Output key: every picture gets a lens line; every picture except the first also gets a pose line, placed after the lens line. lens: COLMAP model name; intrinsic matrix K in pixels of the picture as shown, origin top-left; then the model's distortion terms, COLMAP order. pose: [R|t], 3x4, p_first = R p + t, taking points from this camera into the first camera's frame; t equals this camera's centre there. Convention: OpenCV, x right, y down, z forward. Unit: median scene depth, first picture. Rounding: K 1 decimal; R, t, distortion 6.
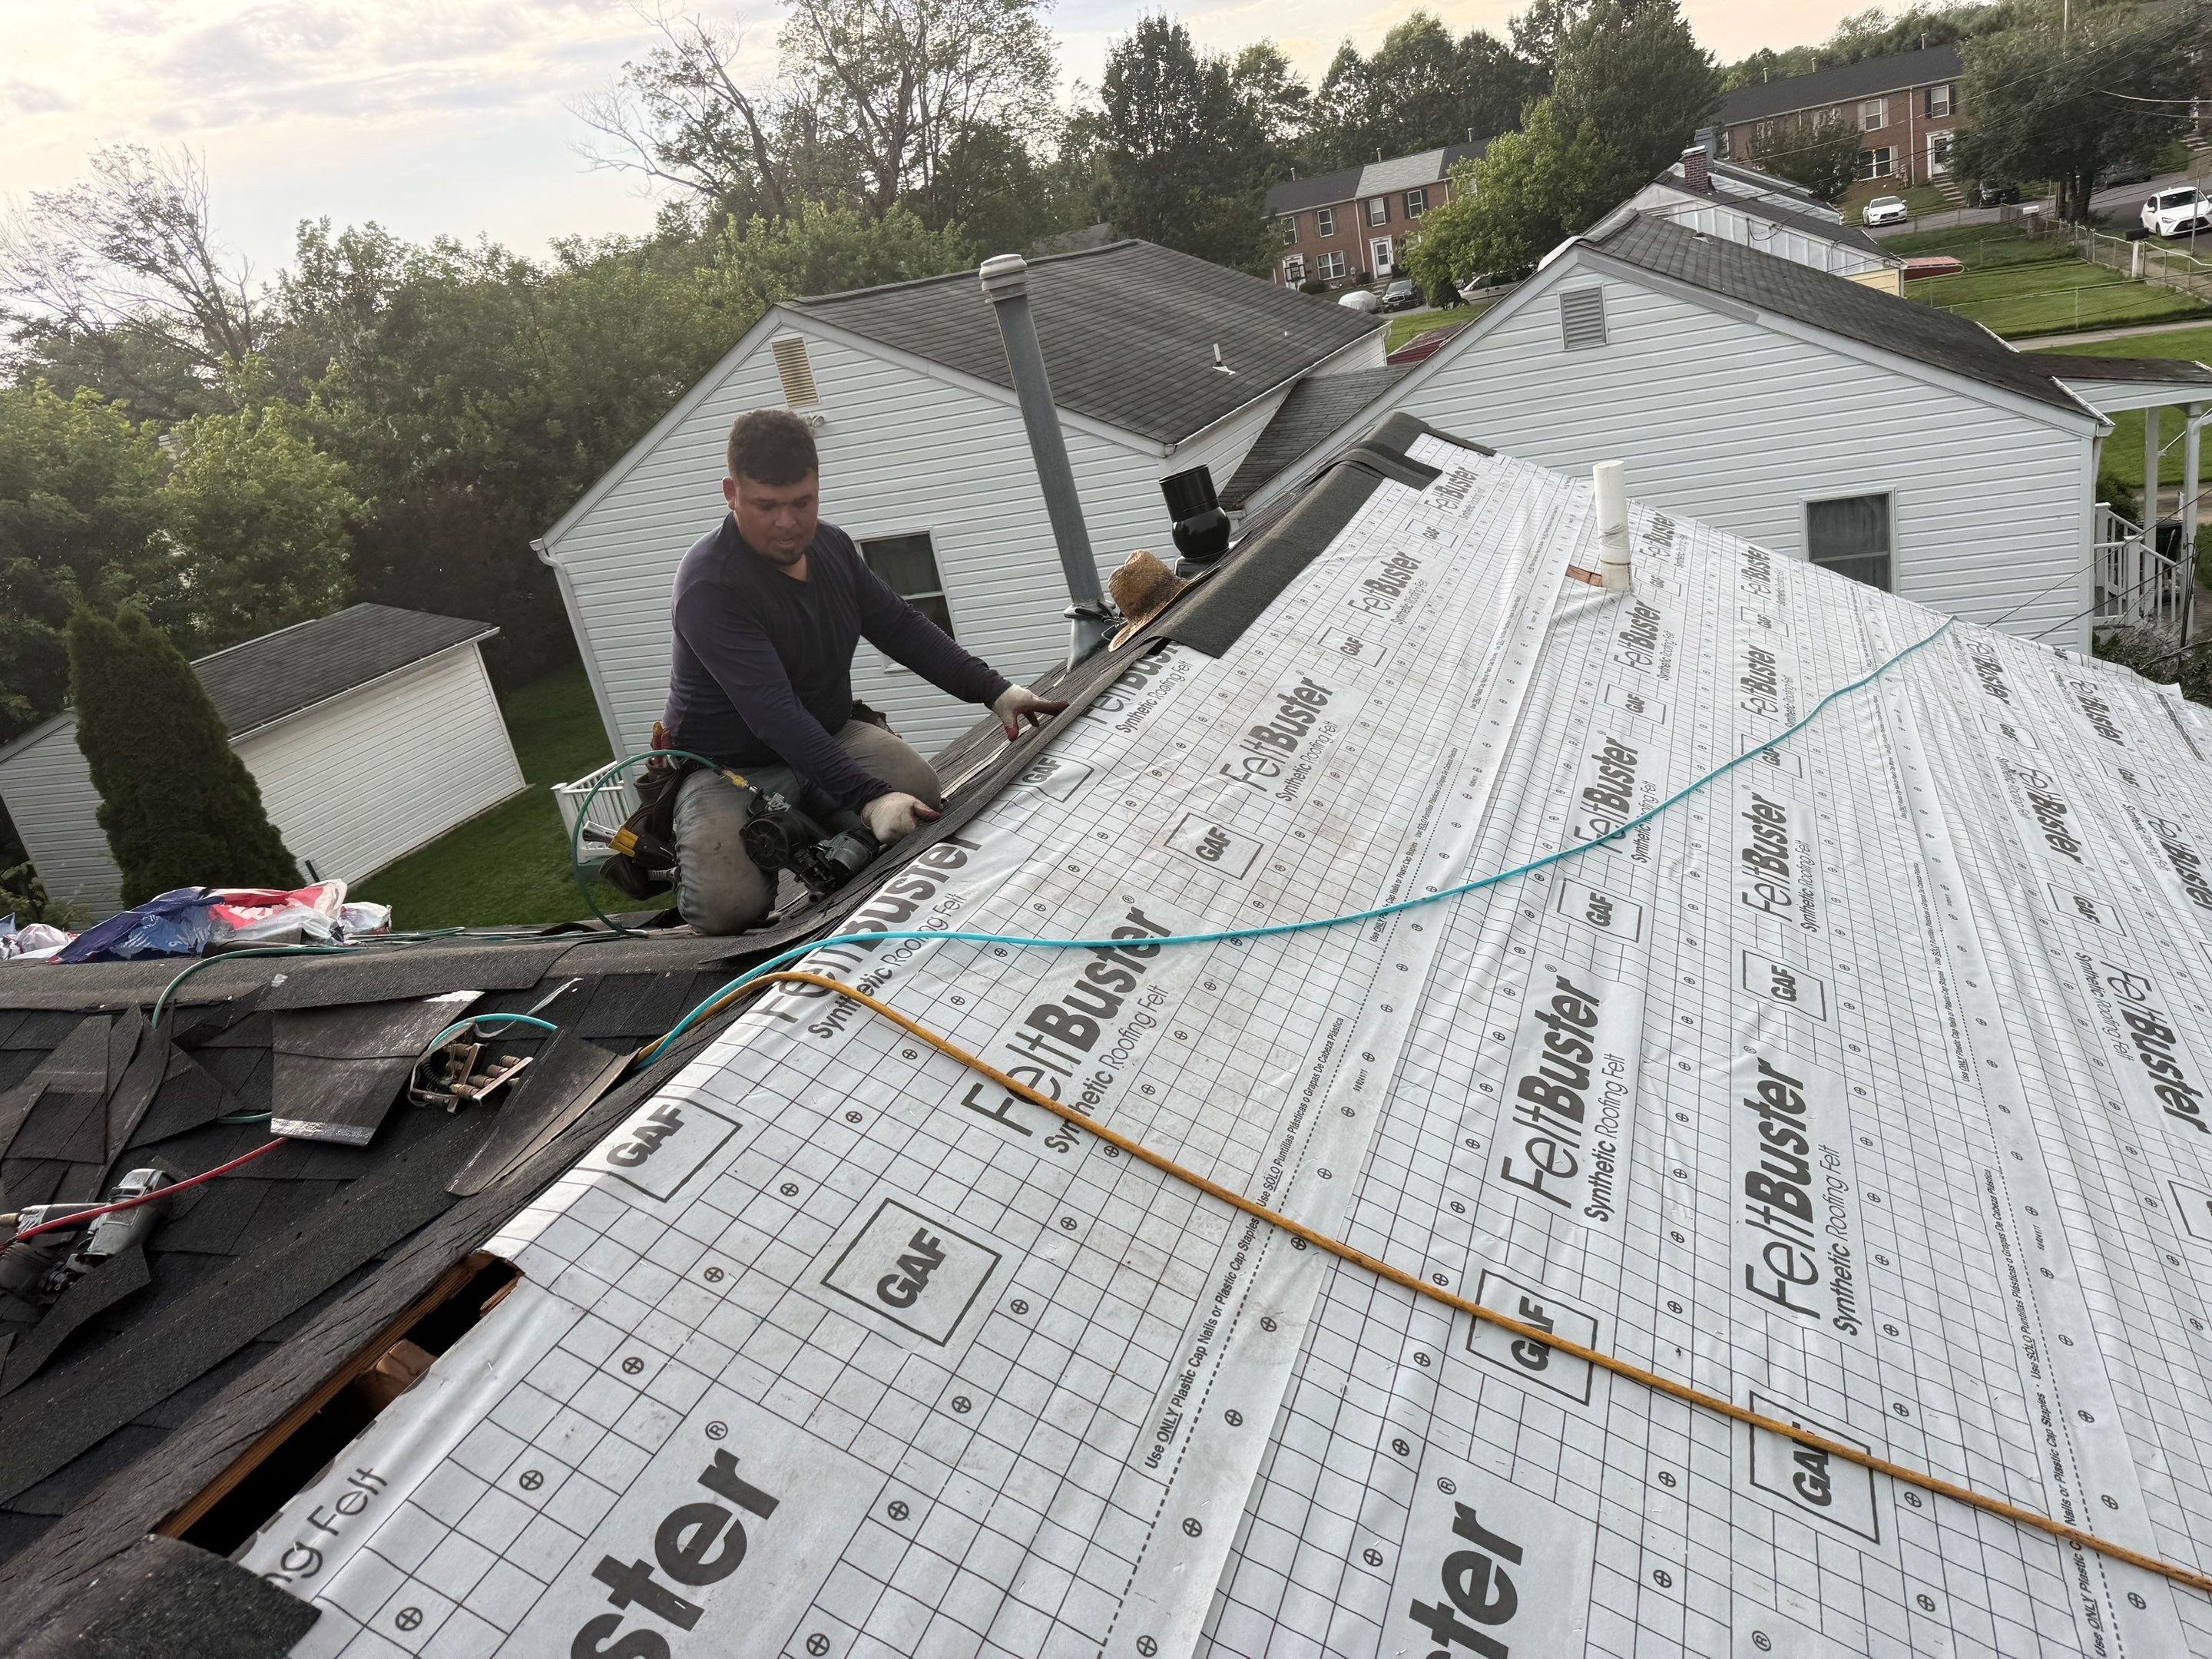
lens RADIAL K [[1576.2, 0, 1125.5], [0, 1576.2, 819.0], [0, 0, 1]] dist [0.032455, -0.028933]
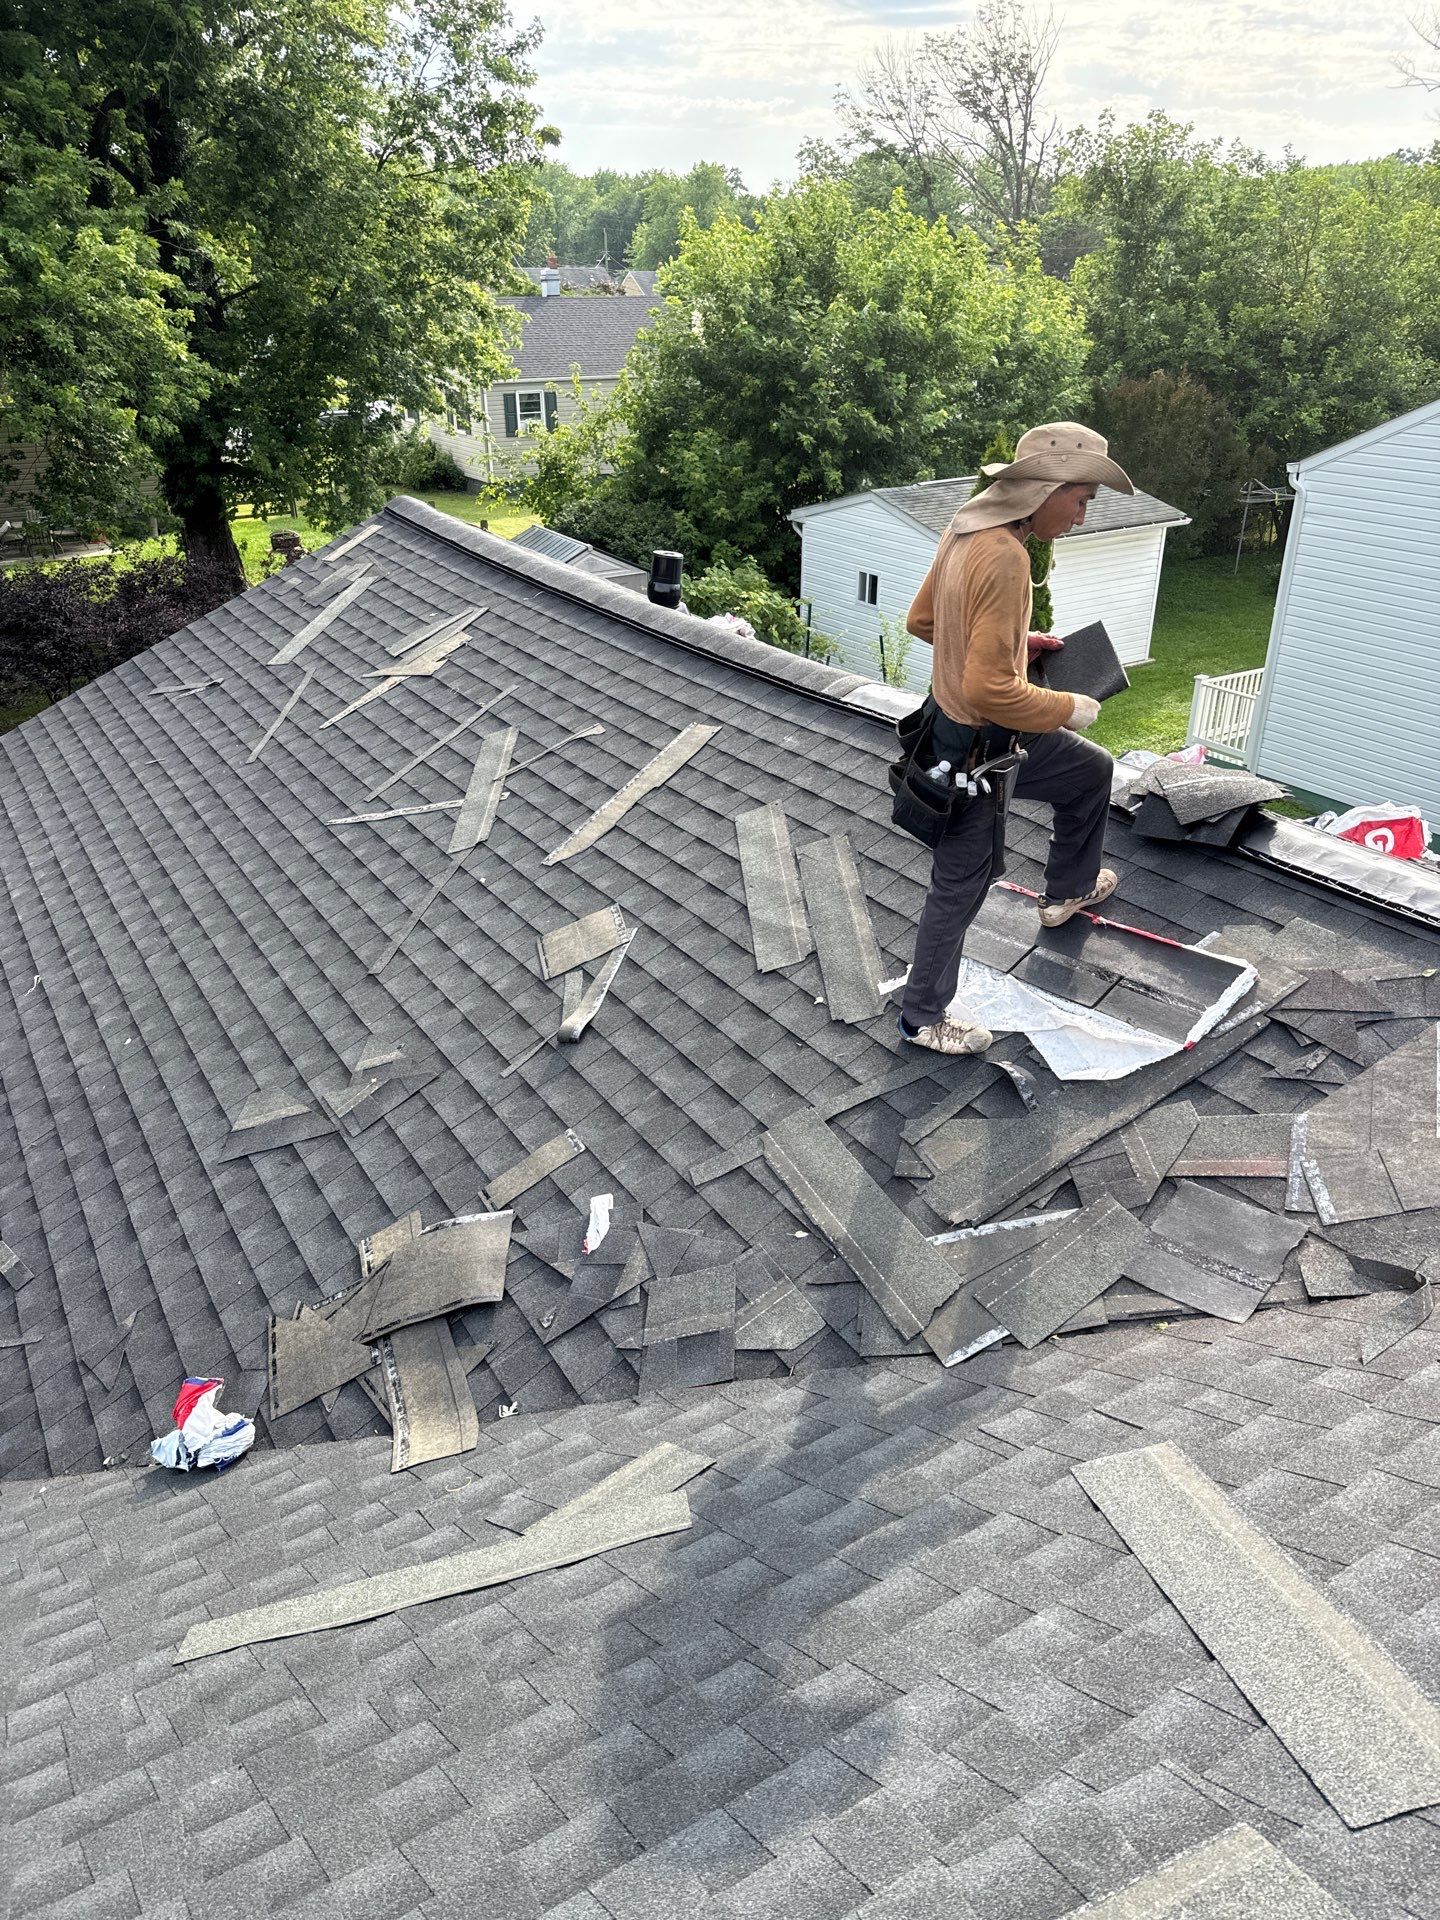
lens RADIAL K [[1368.2, 0, 716.2], [0, 1368.2, 959.7], [0, 0, 1]] dist [0.032455, -0.028933]
pose [[0.776766, 0.438859, -0.451705, -0.117031], [-0.345740, 0.896638, 0.276593, 0.010767], [0.526401, -0.058676, 0.848209, -0.063570]]
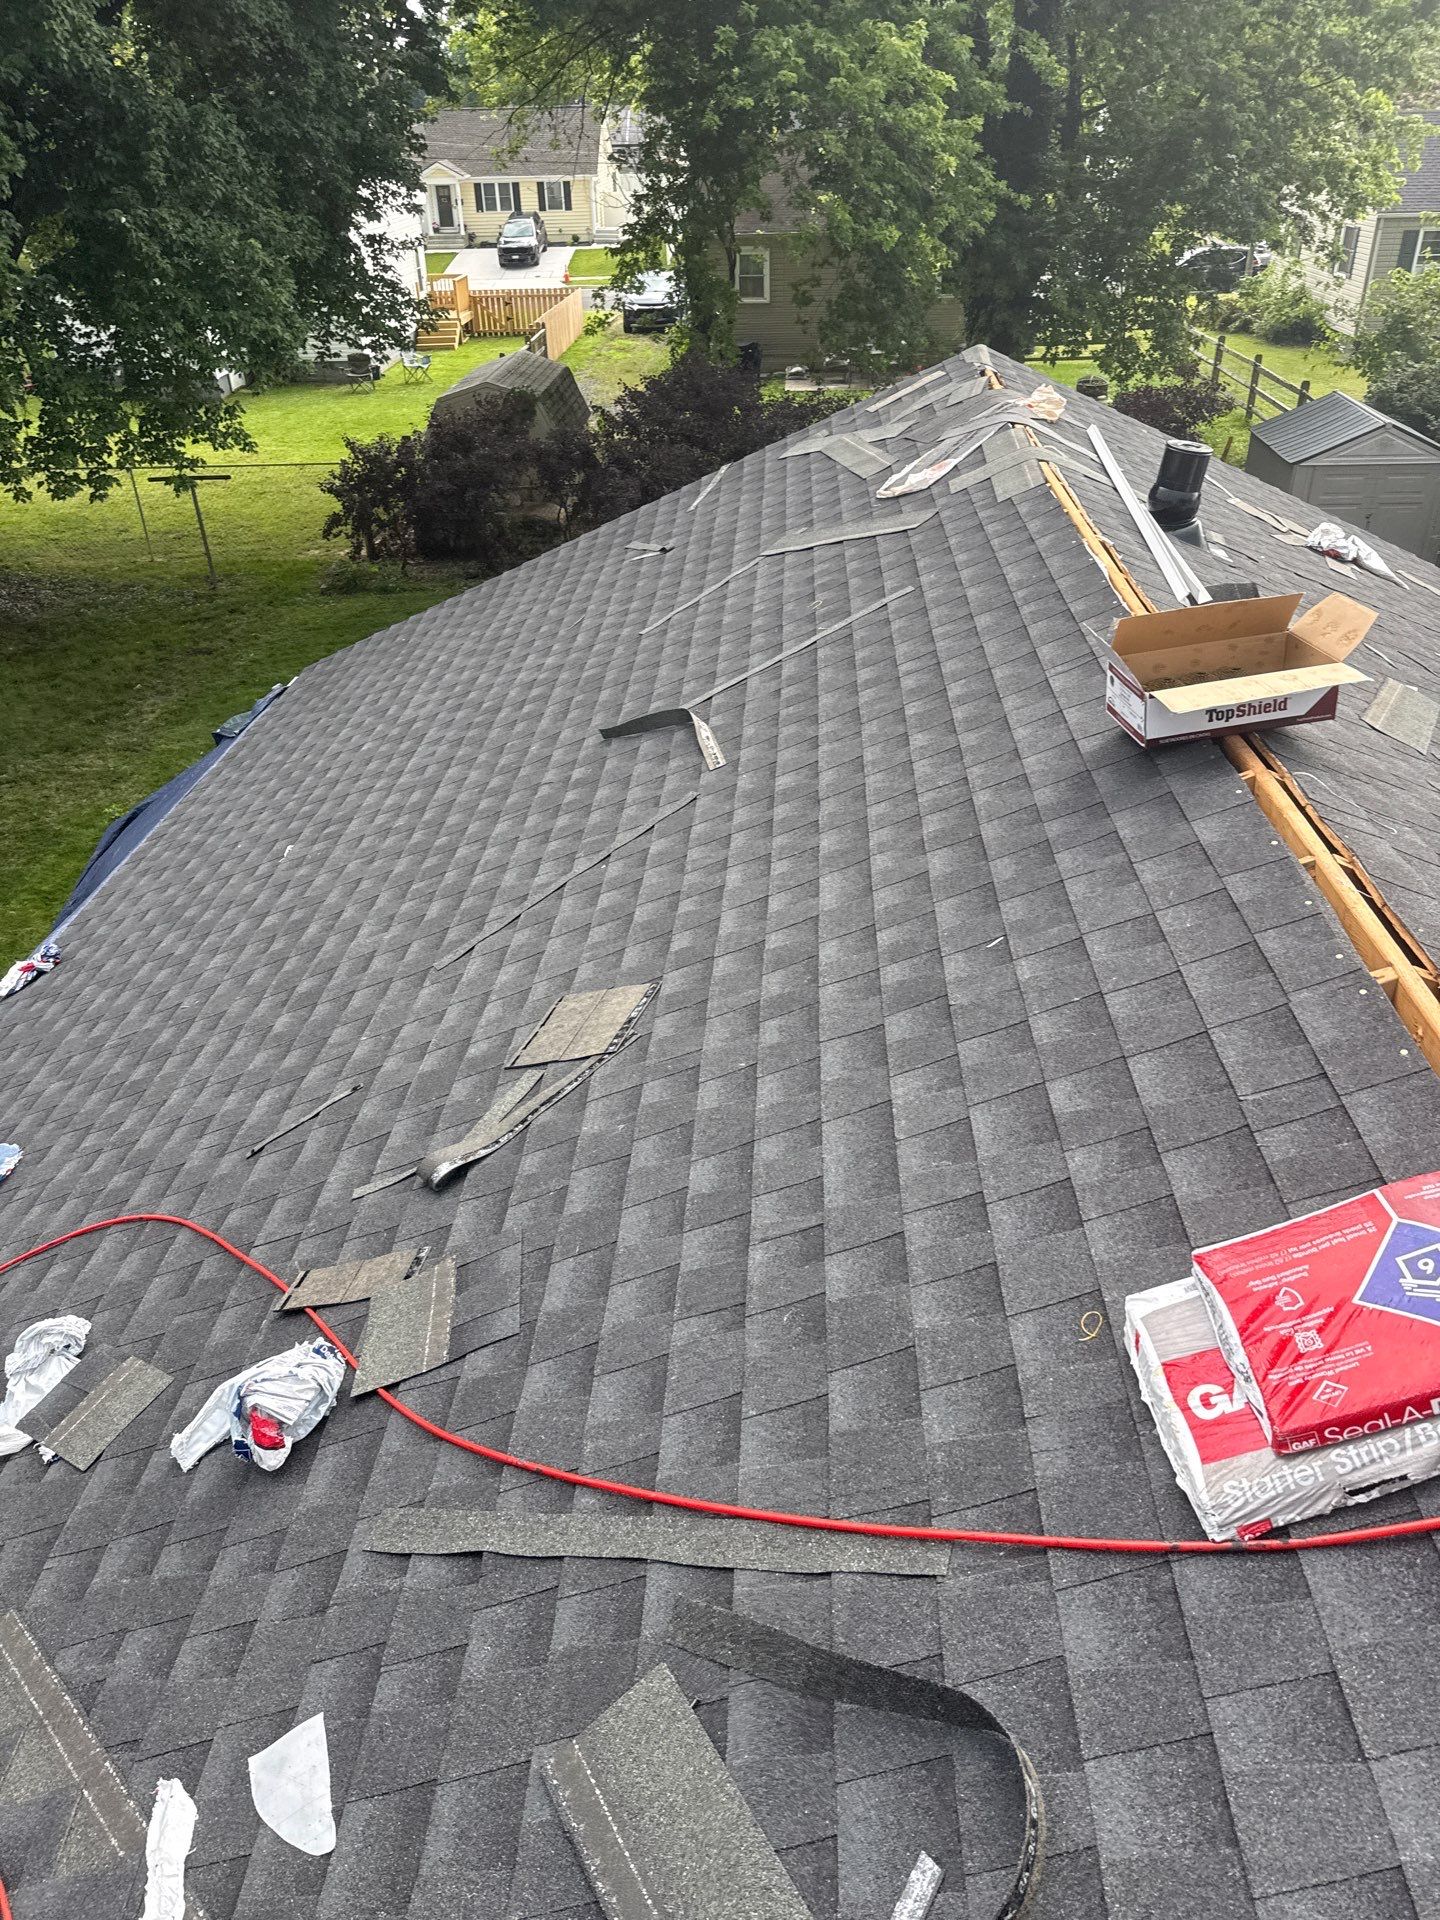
lens RADIAL K [[1368.2, 0, 727.9], [0, 1368.2, 963.6], [0, 0, 1]] dist [0.032455, -0.028933]
pose [[0.315537, 0.649864, -0.691458, -0.139185], [-0.358002, 0.756362, 0.547495, -0.028915], [0.878789, 0.074788, 0.471313, 0.117982]]
